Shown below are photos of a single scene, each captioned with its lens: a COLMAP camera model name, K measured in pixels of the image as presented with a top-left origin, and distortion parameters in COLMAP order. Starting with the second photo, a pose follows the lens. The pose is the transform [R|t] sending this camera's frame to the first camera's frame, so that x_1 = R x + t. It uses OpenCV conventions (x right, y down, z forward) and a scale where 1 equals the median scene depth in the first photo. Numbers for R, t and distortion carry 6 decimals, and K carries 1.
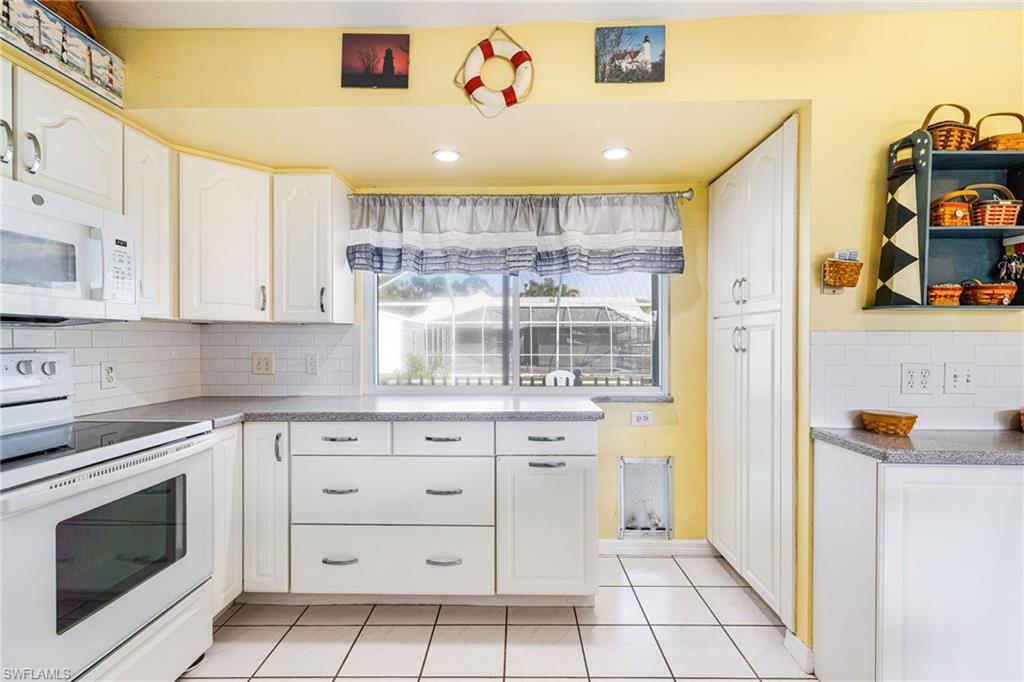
lens RADIAL K [[460.6, 0, 518.3], [0, 460.6, 344.3], [0, 0, 1]] dist [0.001860, 0.000031]
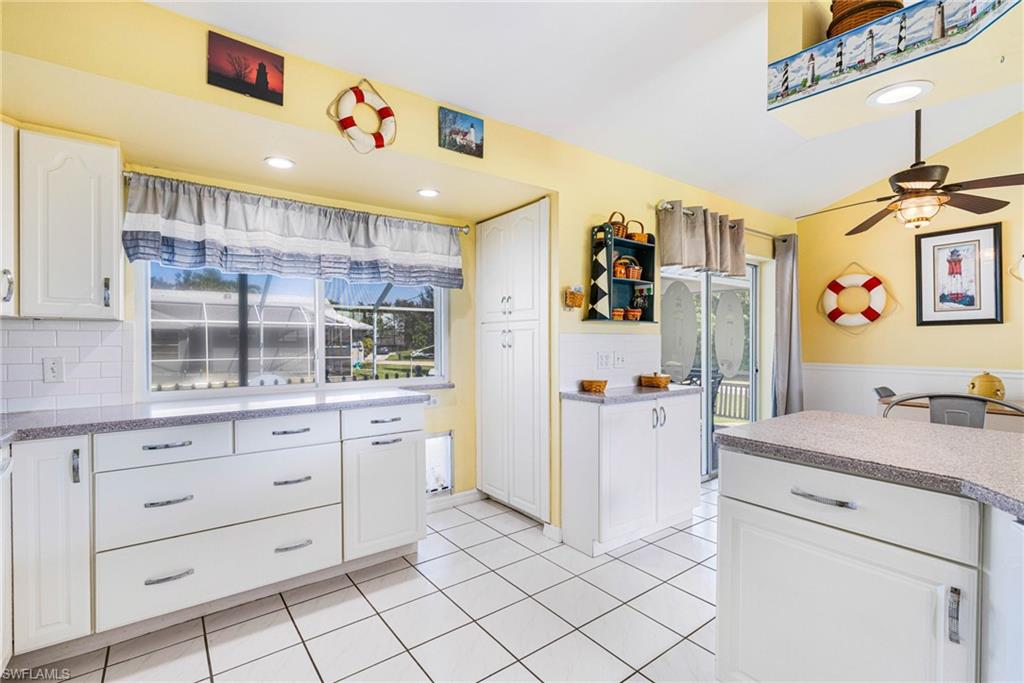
lens RADIAL K [[457.2, 0, 514.1], [0, 457.2, 346.5], [0, 0, 1]] dist [0.000365, 0.000279]
pose [[0.792865, -0.009406, 0.609325, -0.403090], [0.009246, 0.999951, 0.003405, 0.009507], [-0.609327, 0.002934, 0.792913, -0.157248]]
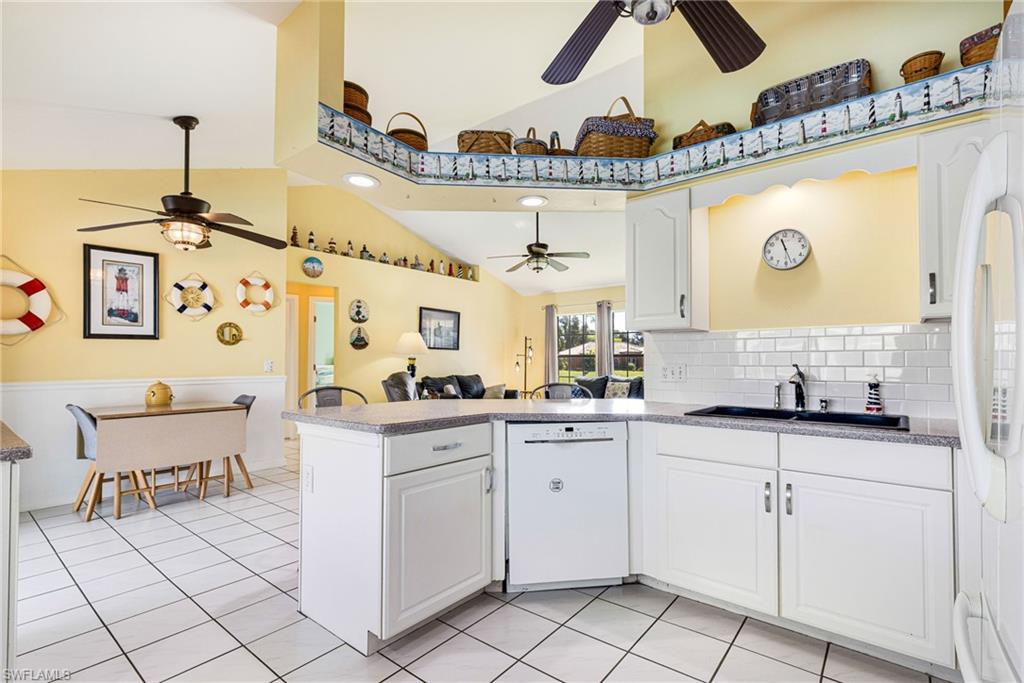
lens RADIAL K [[473.4, 0, 514.8], [0, 473.4, 350.1], [0, 0, 1]] dist [0.001128, 0.000216]
pose [[-0.785107, 0.012767, 0.619228, -0.433477], [0.008154, 0.999914, -0.010278, 0.026630], [-0.619306, -0.003020, -0.785144, 0.754339]]
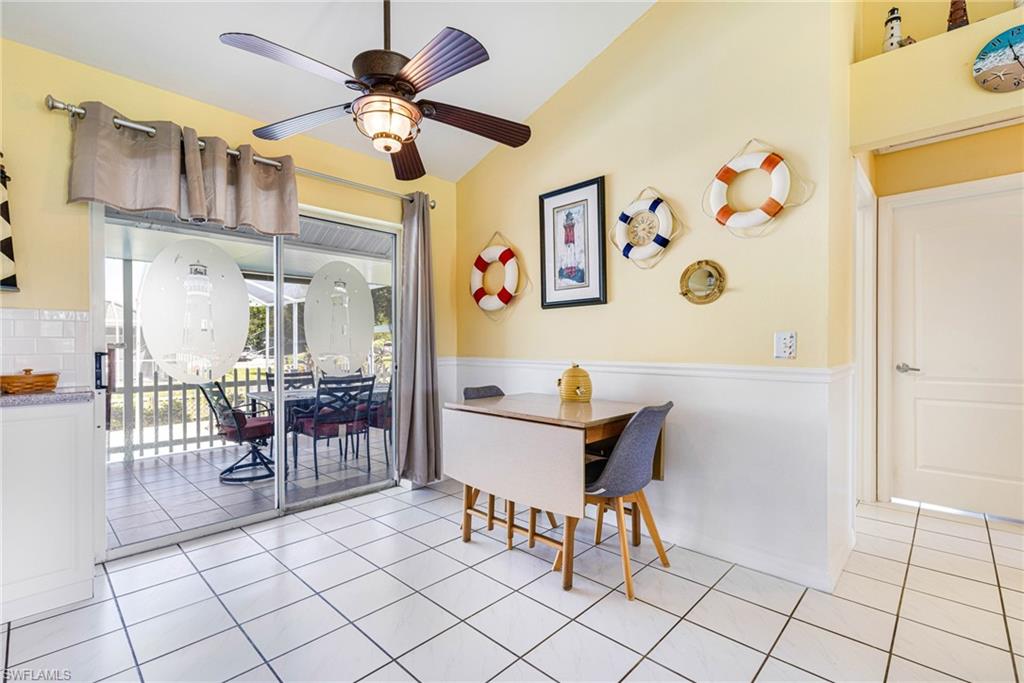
lens RADIAL K [[457.2, 0, 514.1], [0, 457.2, 346.5], [0, 0, 1]] dist [0.000365, 0.000279]
pose [[0.683192, -0.001570, 0.730237, 0.915218], [0.007271, 0.999963, -0.004652, 0.077705], [-0.730203, 0.008488, 0.683178, -0.640434]]
